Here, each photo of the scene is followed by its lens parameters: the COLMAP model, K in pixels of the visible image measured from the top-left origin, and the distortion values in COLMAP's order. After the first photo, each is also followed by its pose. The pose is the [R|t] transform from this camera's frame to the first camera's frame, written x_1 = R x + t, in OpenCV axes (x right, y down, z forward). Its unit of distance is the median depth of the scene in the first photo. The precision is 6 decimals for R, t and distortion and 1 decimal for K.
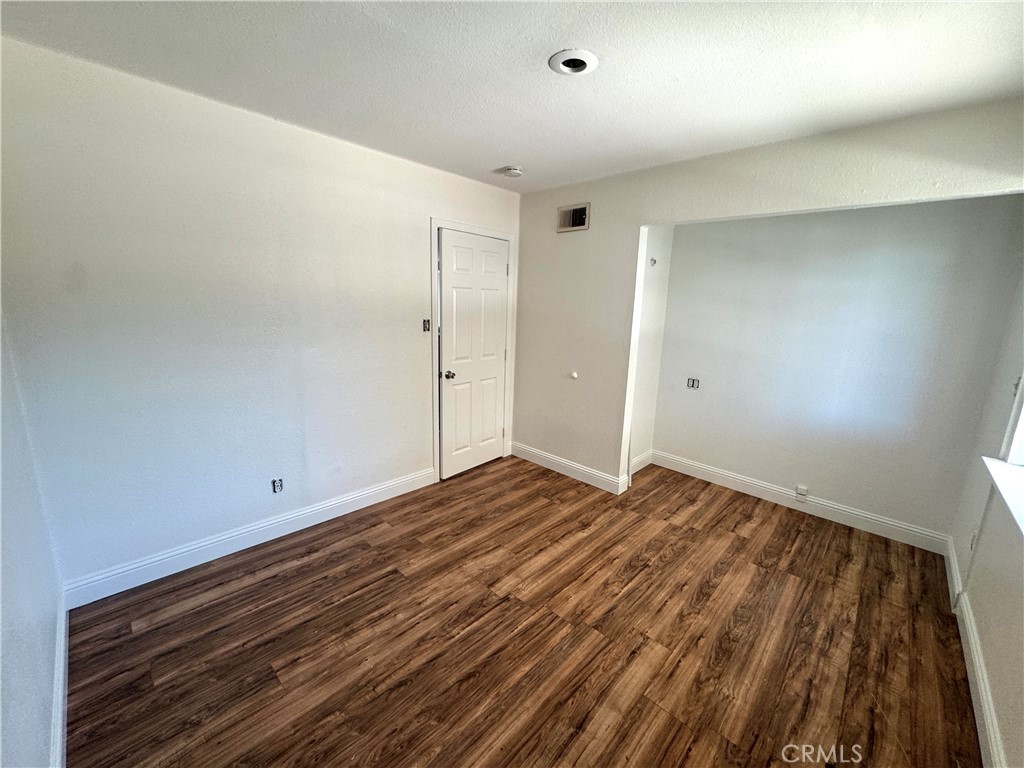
lens RADIAL K [[411.0, 0, 503.0], [0, 411.0, 391.3], [0, 0, 1]] dist [-0.001402, 0.000553]
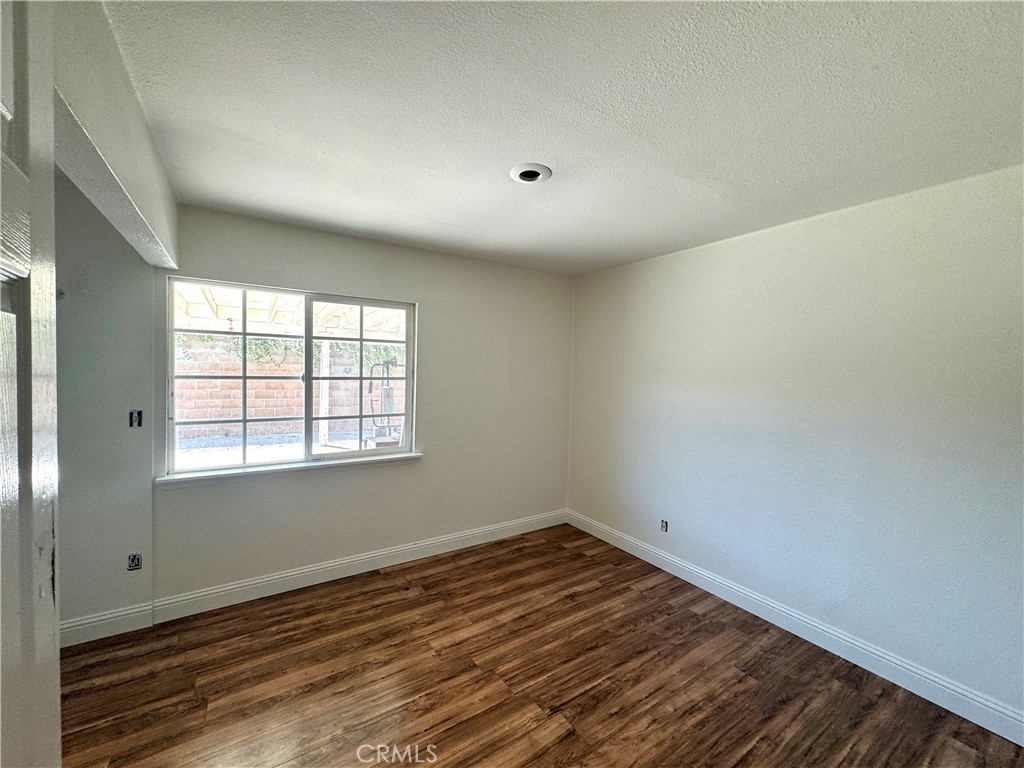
lens RADIAL K [[411.0, 0, 503.0], [0, 411.0, 386.4], [0, 0, 1]] dist [-0.001402, 0.000553]
pose [[-0.973012, -0.066832, 0.220866, -0.036665], [-0.007199, 0.965466, 0.260429, -0.422273], [-0.230644, 0.251810, -0.939891, 1.826251]]
